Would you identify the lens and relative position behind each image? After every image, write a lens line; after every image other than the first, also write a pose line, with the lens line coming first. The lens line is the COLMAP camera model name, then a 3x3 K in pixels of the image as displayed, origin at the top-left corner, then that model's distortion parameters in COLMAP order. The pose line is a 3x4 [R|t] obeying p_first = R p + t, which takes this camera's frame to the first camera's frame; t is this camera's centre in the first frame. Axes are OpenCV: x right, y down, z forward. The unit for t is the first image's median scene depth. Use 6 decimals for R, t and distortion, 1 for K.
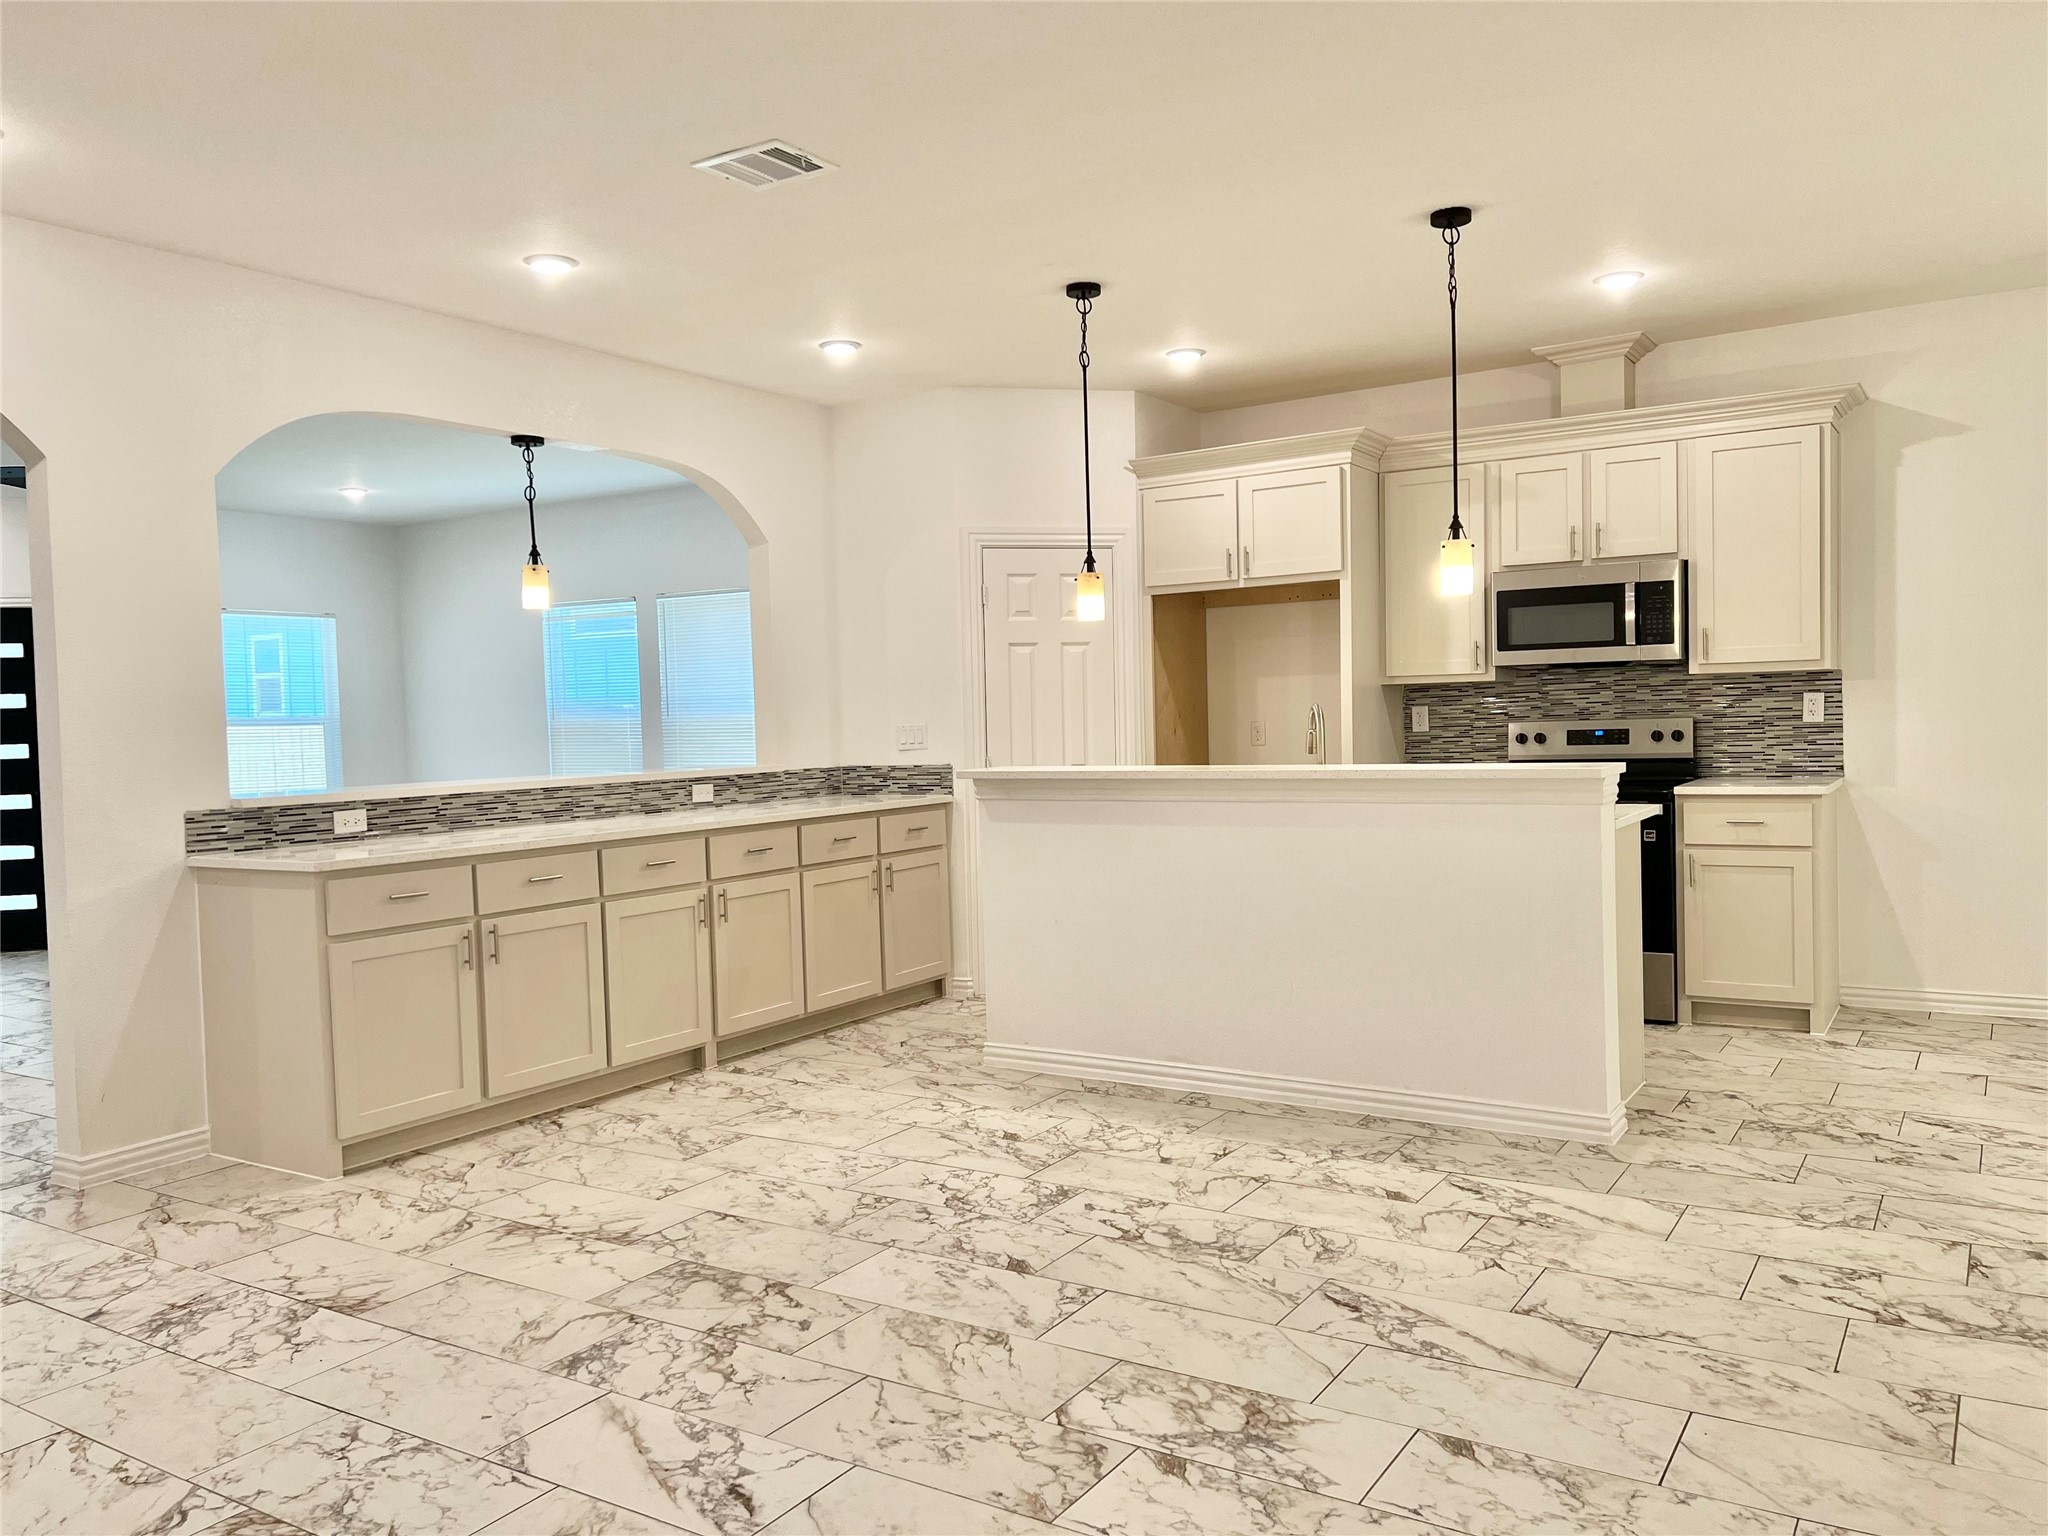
lens RADIAL K [[1543.9, 0, 1027.9], [0, 1543.9, 764.9], [0, 0, 1]] dist [0.097203, -0.001515]
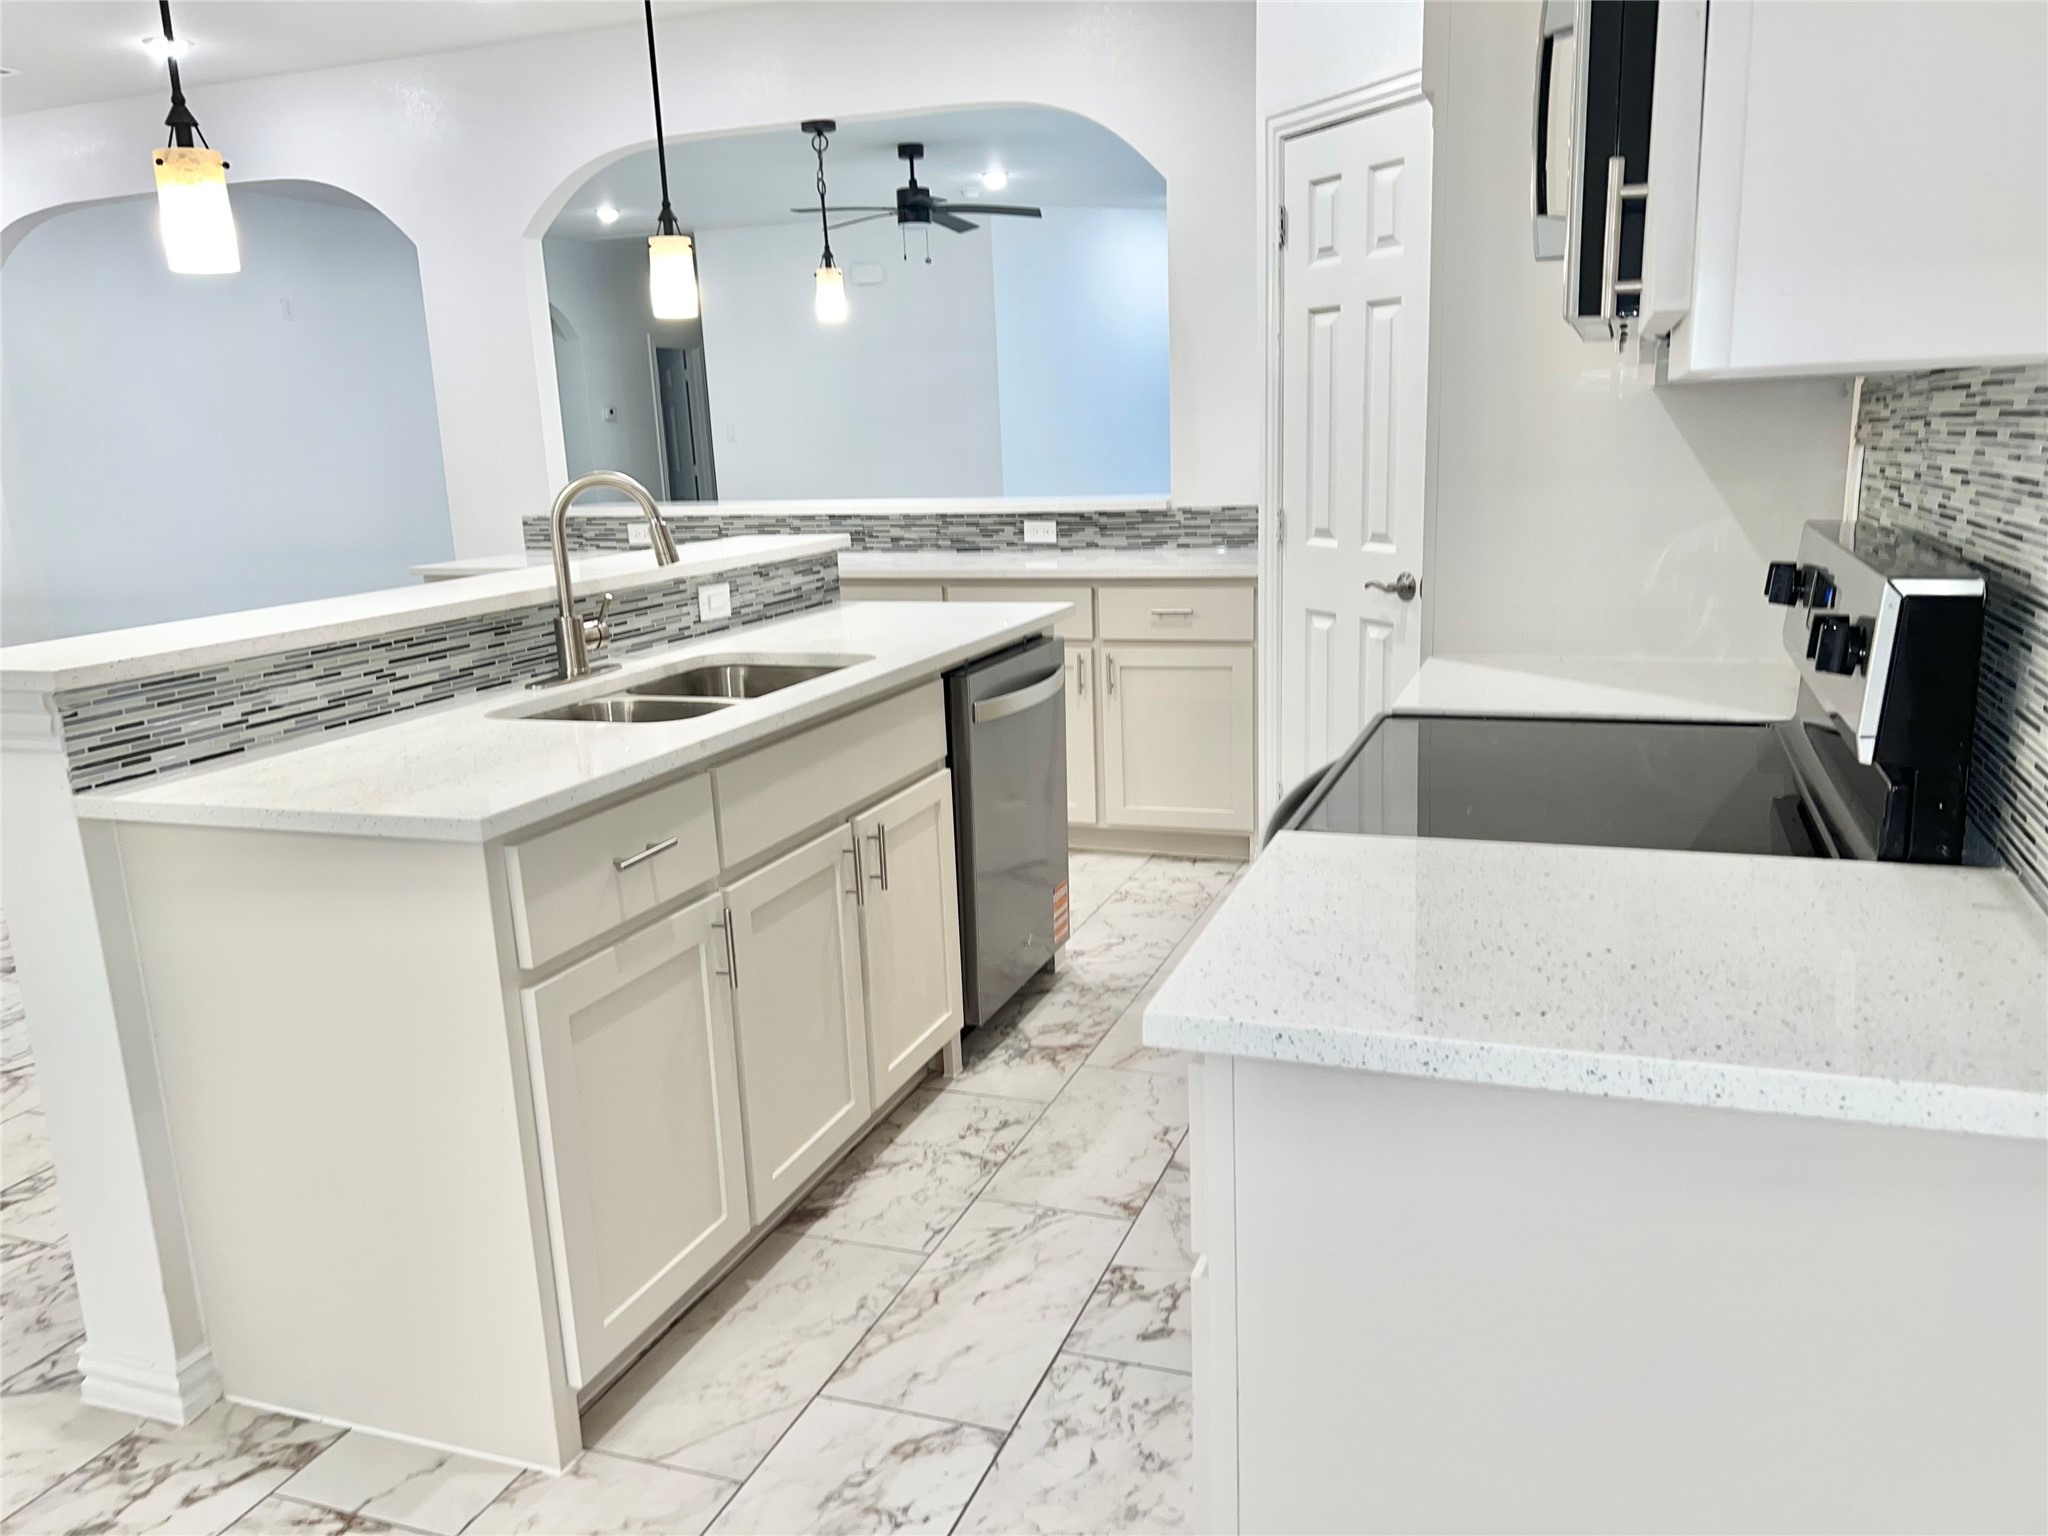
lens RADIAL K [[1543.9, 0, 1032.5], [0, 1543.9, 780.6], [0, 0, 1]] dist [0.097203, -0.001515]
pose [[0.226297, 0.232679, -0.945859, 0.621191], [-0.007561, 0.971440, 0.237163, -0.050405], [0.974029, -0.046518, 0.221593, 0.844137]]
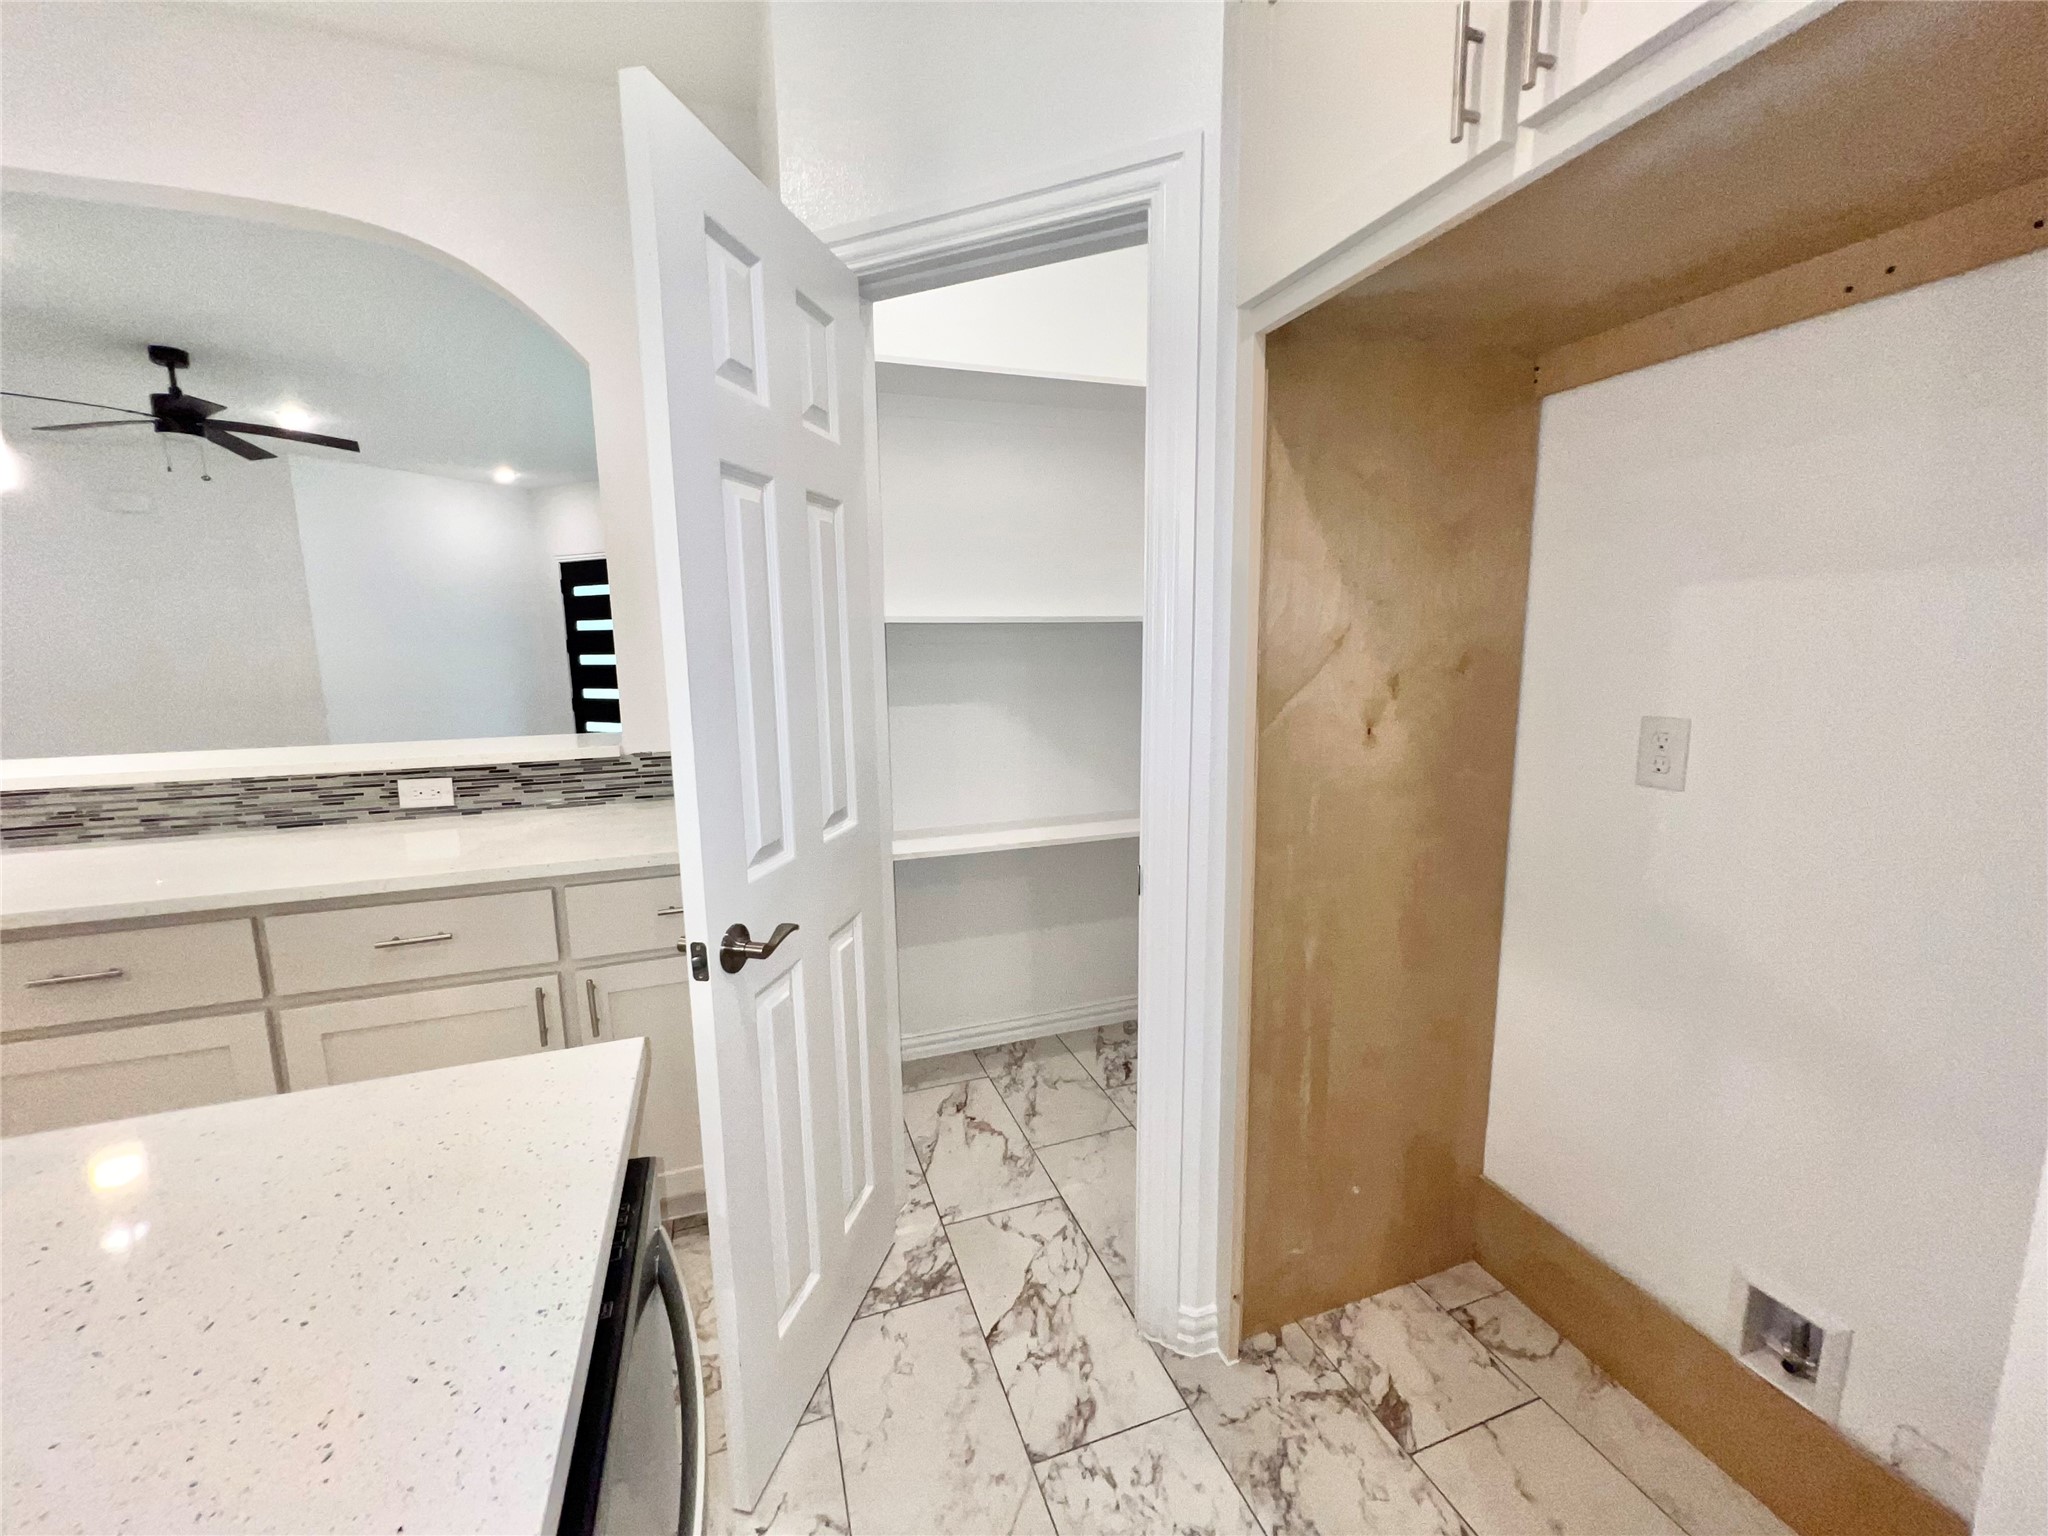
lens RADIAL K [[819.0, 0, 1027.1], [0, 819.0, 763.2], [0, 0, 1]] dist [-0.001021, -0.000286]
pose [[0.799088, 0.102715, -0.592375, 0.177805], [-0.027017, 0.990437, 0.135292, -0.045676], [0.600606, -0.092106, 0.794222, 0.926003]]
